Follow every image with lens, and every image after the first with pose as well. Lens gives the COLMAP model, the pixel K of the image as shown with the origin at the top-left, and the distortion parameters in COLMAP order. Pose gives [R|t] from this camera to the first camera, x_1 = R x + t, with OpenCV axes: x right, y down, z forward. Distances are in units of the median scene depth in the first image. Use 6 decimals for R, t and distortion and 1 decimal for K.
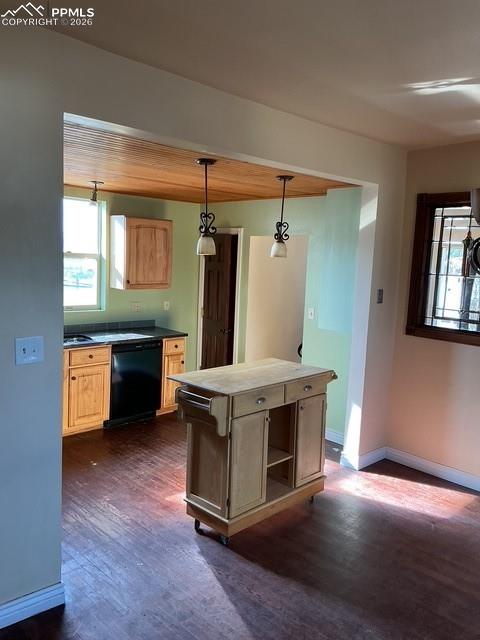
lens RADIAL K [[526.6, 0, 240.0], [0, 526.6, 320.0], [0, 0, 1]] dist [0.118895, -0.257096]
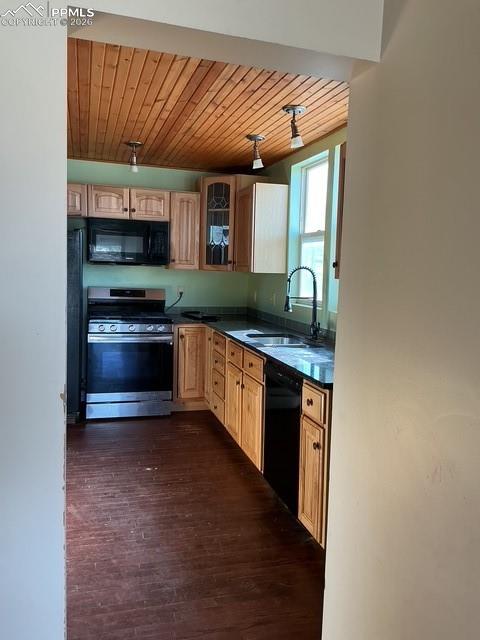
lens RADIAL K [[526.6, 0, 240.0], [0, 526.6, 320.0], [0, 0, 1]] dist [0.118895, -0.257096]
pose [[-0.468828, 0.029790, -0.882787, 0.354452], [-0.158536, 0.980363, 0.117277, -0.072187], [0.868946, 0.194937, -0.454899, 1.329233]]
